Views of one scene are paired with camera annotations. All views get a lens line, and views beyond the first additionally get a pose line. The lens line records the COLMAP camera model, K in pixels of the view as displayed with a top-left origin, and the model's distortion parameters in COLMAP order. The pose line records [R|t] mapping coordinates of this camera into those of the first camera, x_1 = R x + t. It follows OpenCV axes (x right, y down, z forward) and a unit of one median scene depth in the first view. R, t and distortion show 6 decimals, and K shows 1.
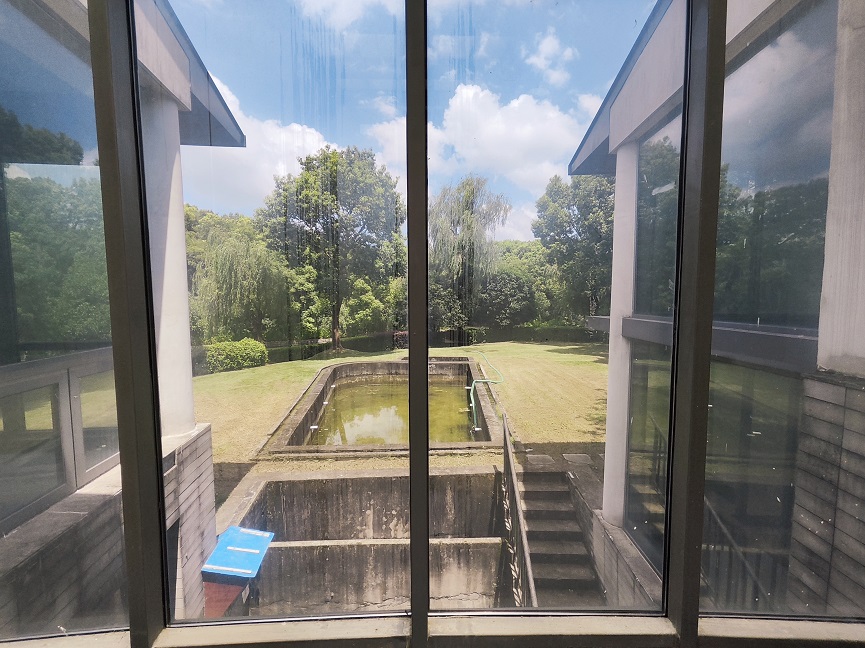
lens RADIAL K [[398.9, 0, 433.2], [0, 398.9, 325.9], [0, 0, 1]] dist [0.001597, 0.001047]
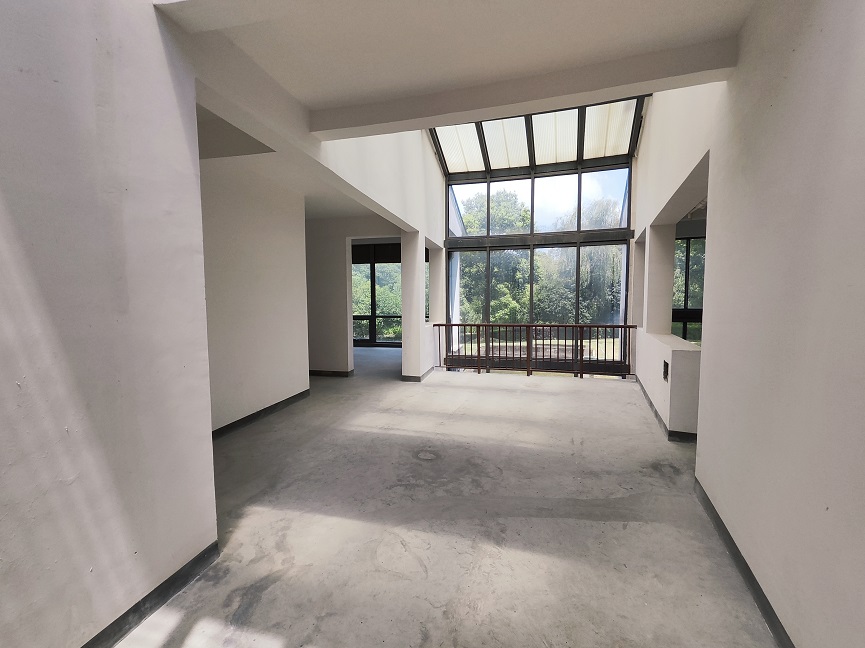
lens RADIAL K [[398.9, 0, 433.3], [0, 398.9, 325.2], [0, 0, 1]] dist [0.001597, 0.001047]
pose [[0.945303, 0.019674, -0.325600, 0.018482], [-0.021139, 0.999776, -0.000963, 0.011994], [0.325508, 0.007793, 0.945507, -0.190789]]
